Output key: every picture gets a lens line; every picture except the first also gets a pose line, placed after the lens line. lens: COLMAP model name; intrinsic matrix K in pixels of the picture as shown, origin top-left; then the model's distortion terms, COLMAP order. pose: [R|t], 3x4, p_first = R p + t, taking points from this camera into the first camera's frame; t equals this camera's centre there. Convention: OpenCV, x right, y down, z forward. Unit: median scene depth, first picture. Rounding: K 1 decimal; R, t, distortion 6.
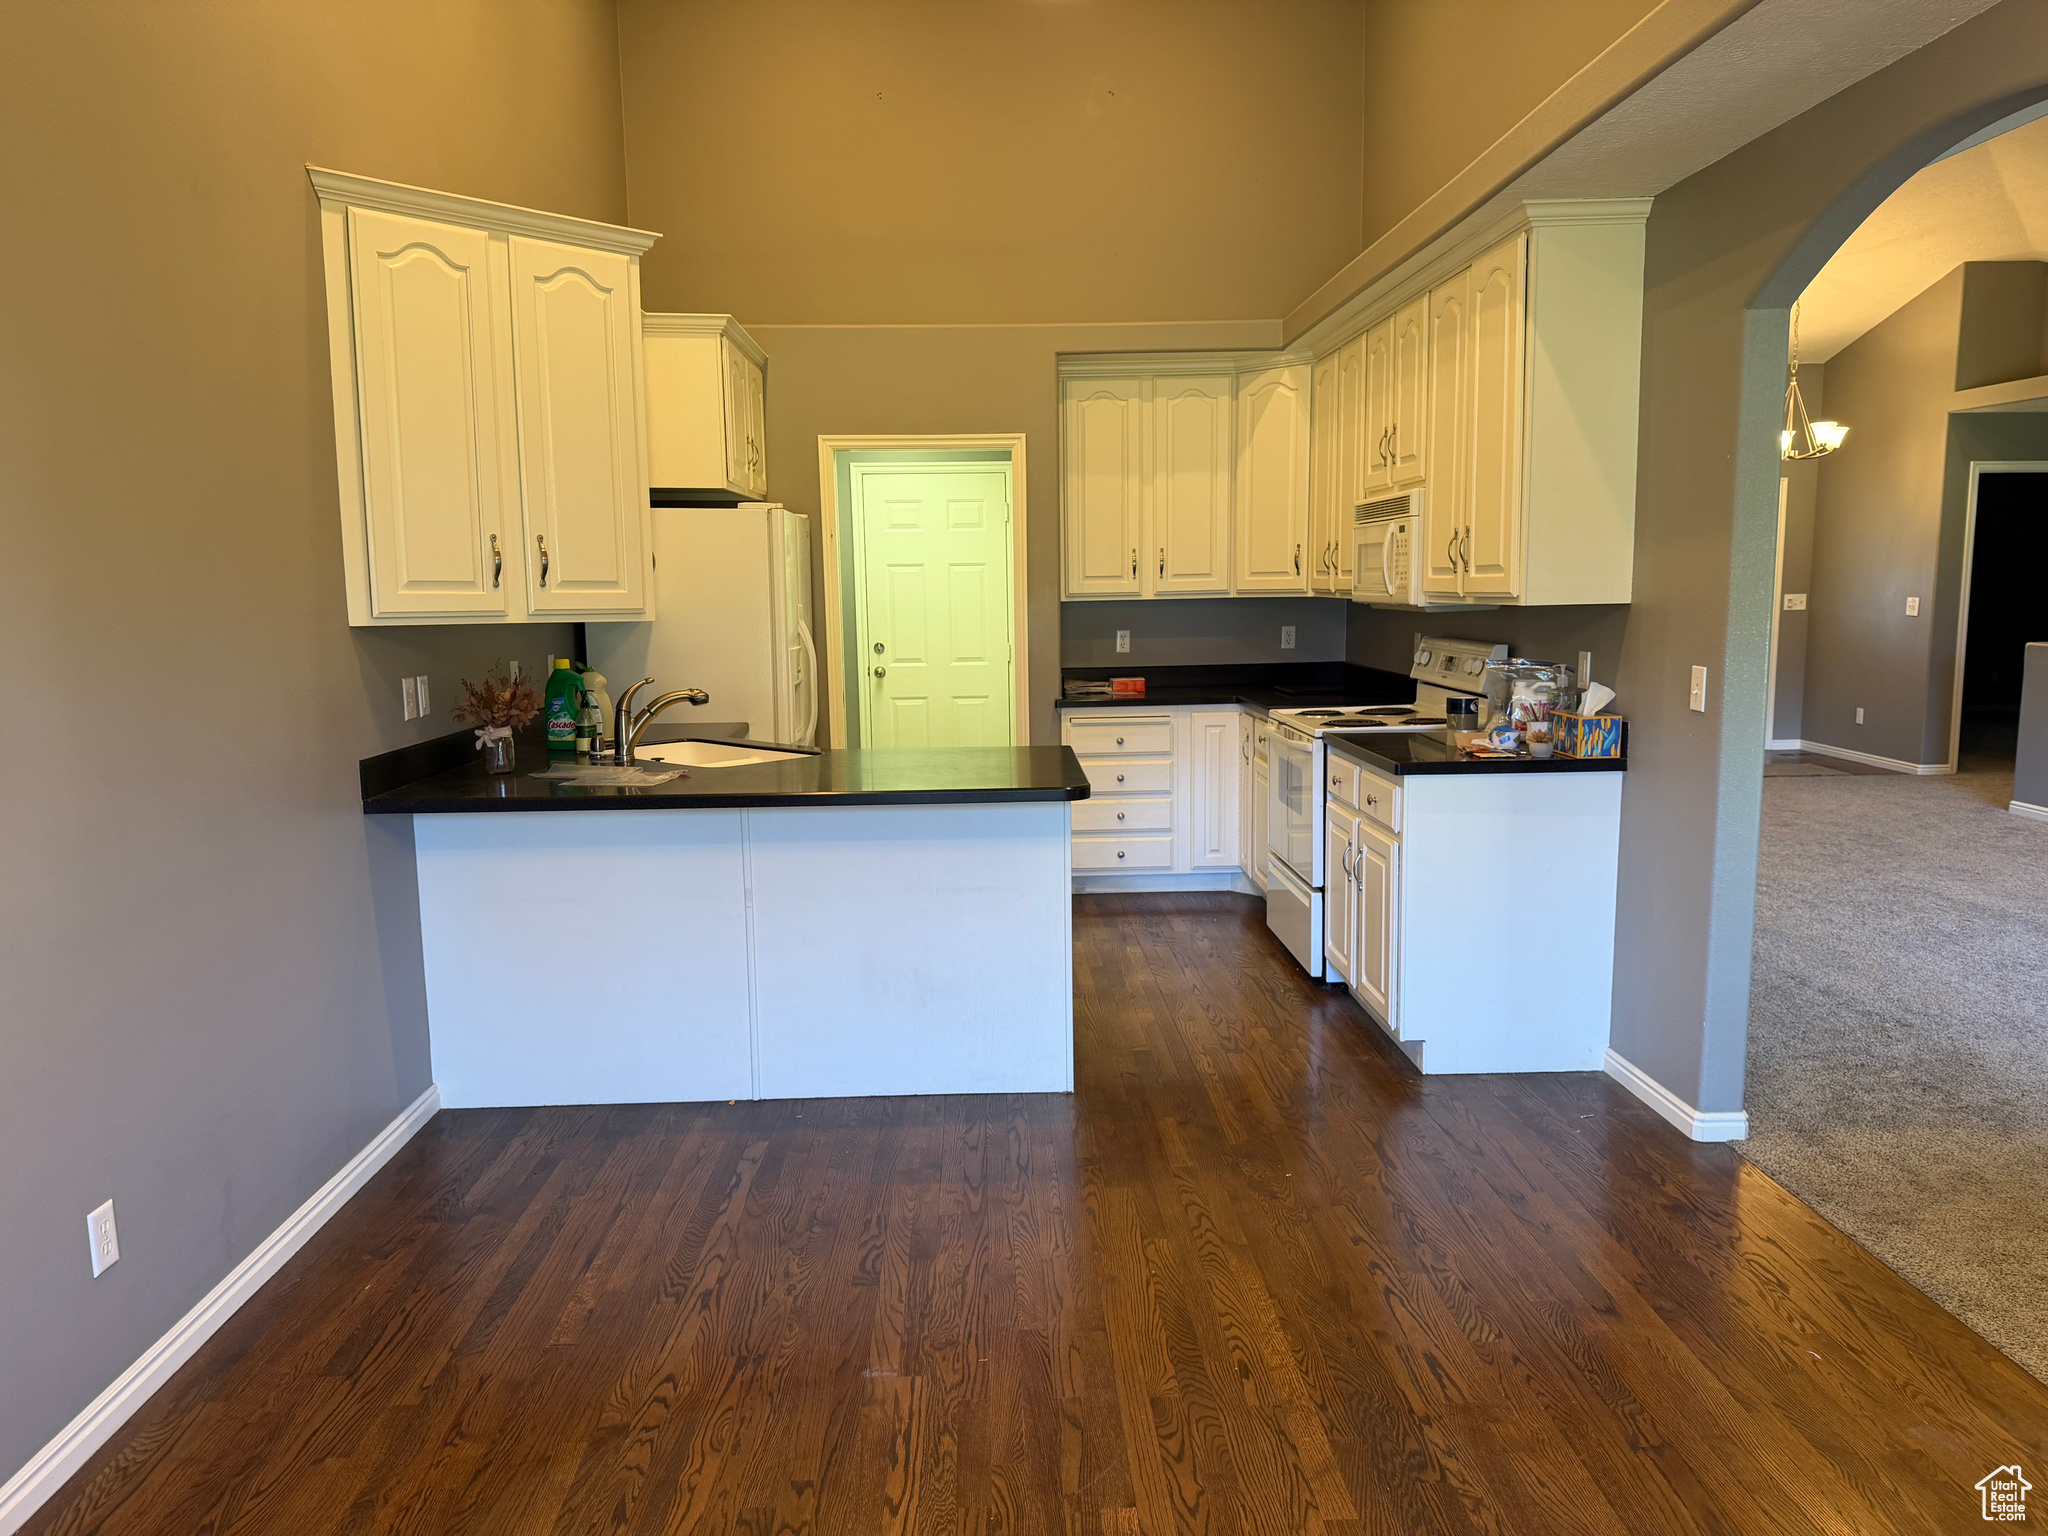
lens RADIAL K [[1432.3, 0, 1025.0], [0, 1432.3, 776.2], [0, 0, 1]] dist [0.002604, 0.000173]
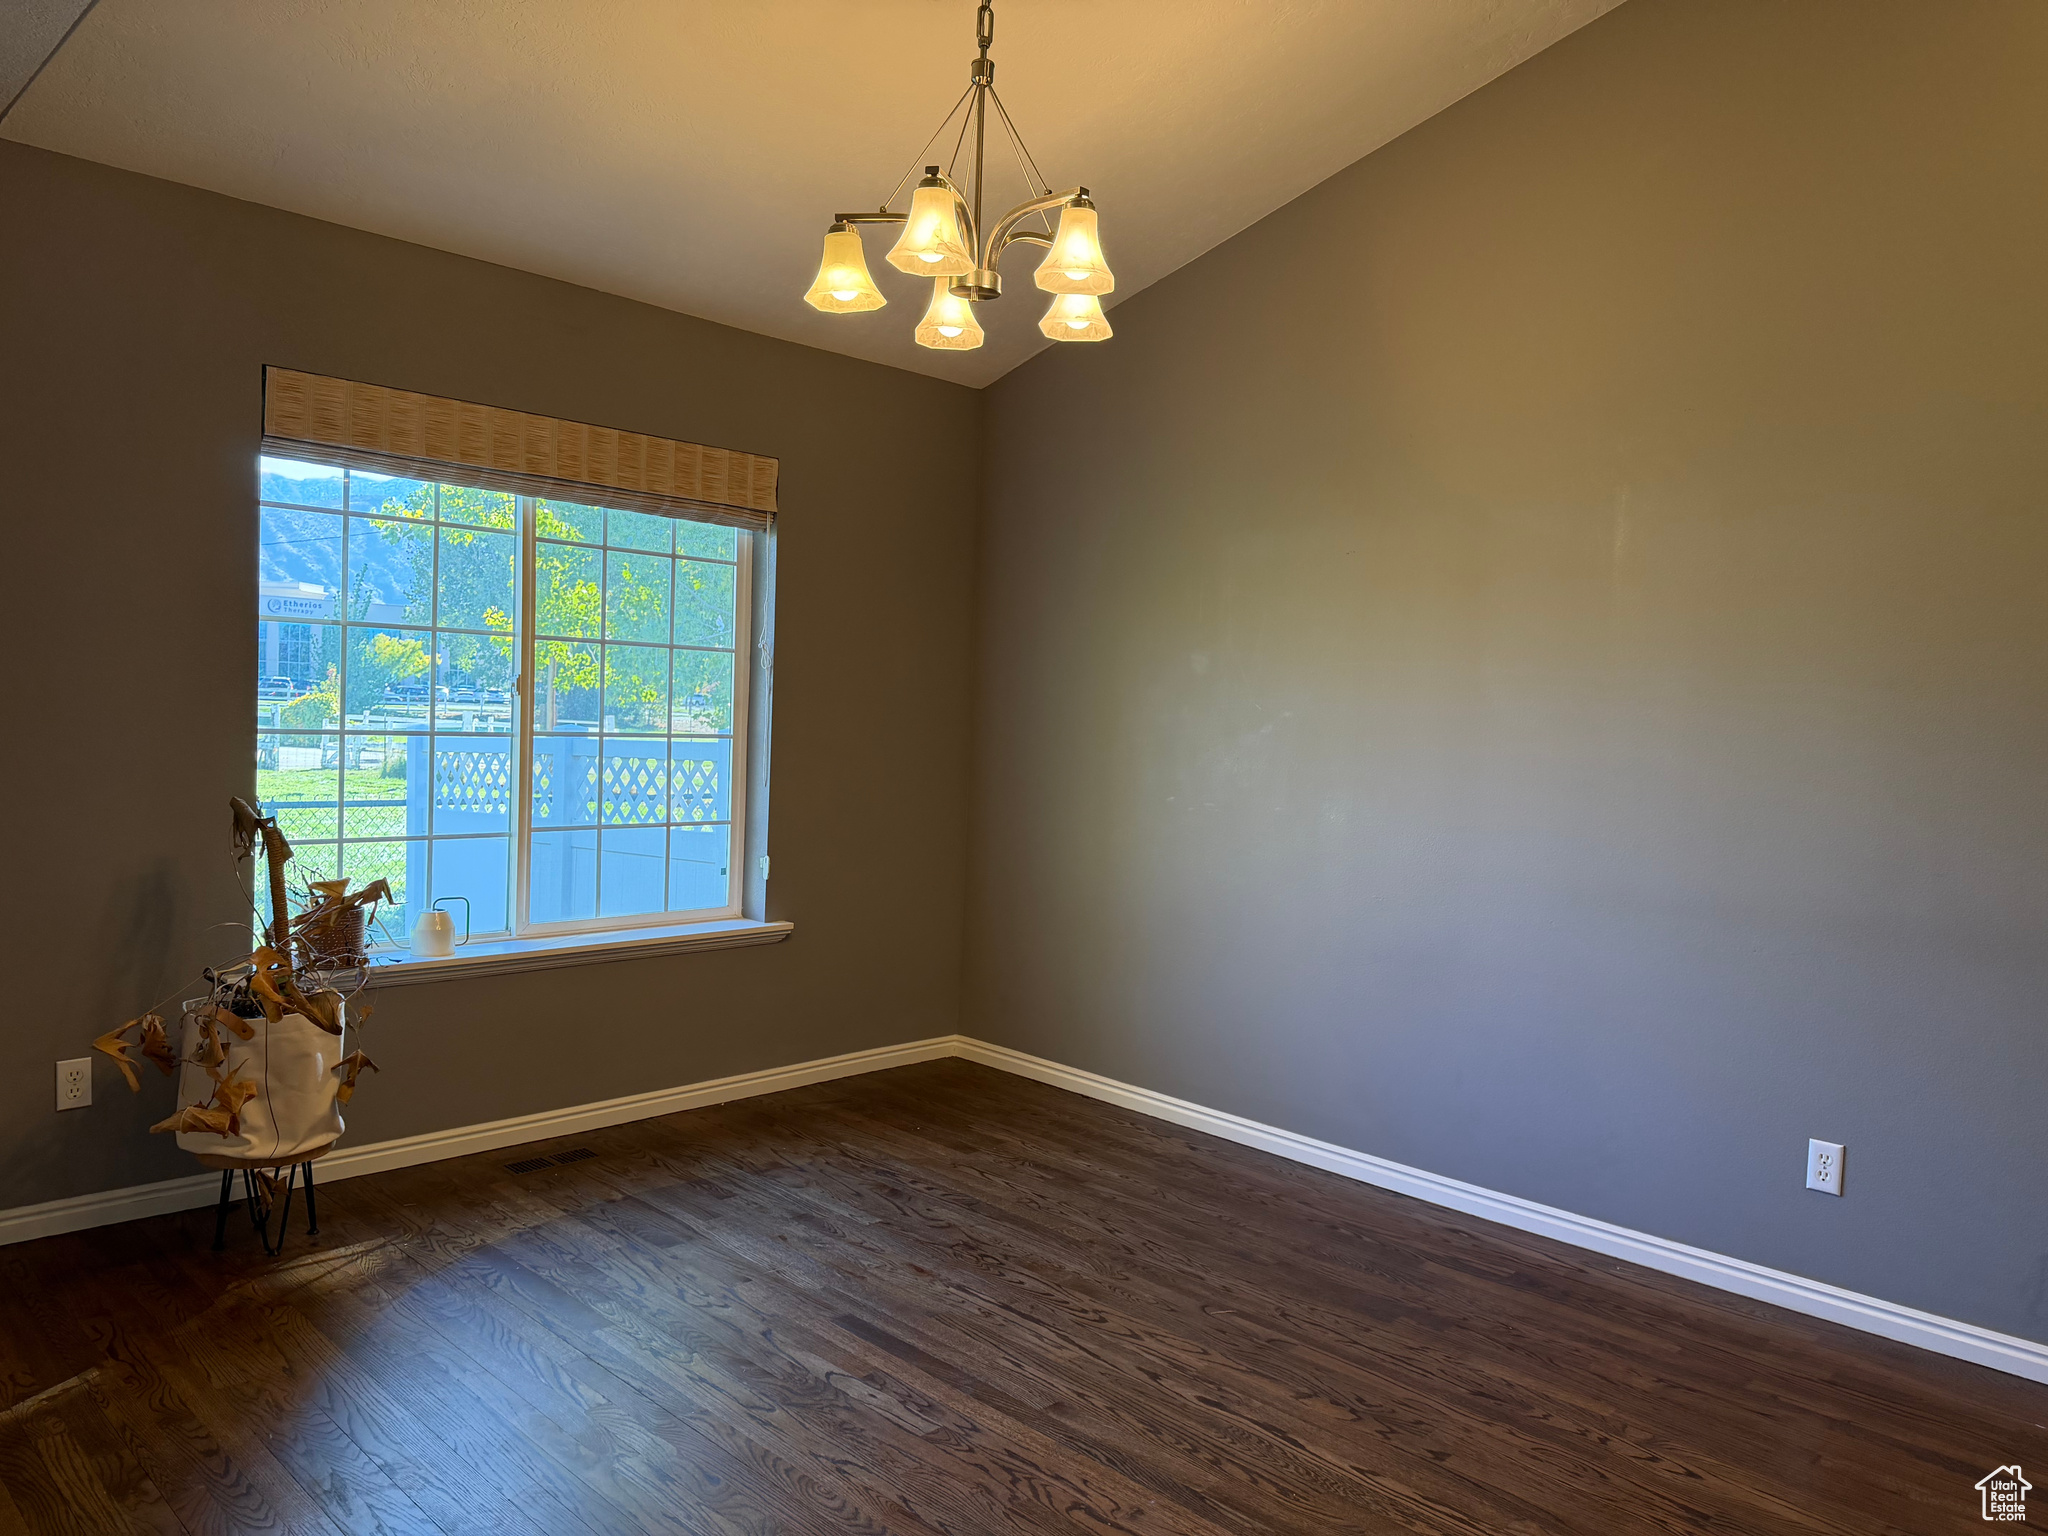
lens RADIAL K [[1432.3, 0, 1025.0], [0, 1432.3, 776.2], [0, 0, 1]] dist [0.002604, 0.000173]
pose [[-0.724664, 0.017280, -0.688886, 0.787026], [-0.125086, 0.979780, 0.156159, -0.139610], [0.677655, 0.199332, -0.707850, 1.398043]]
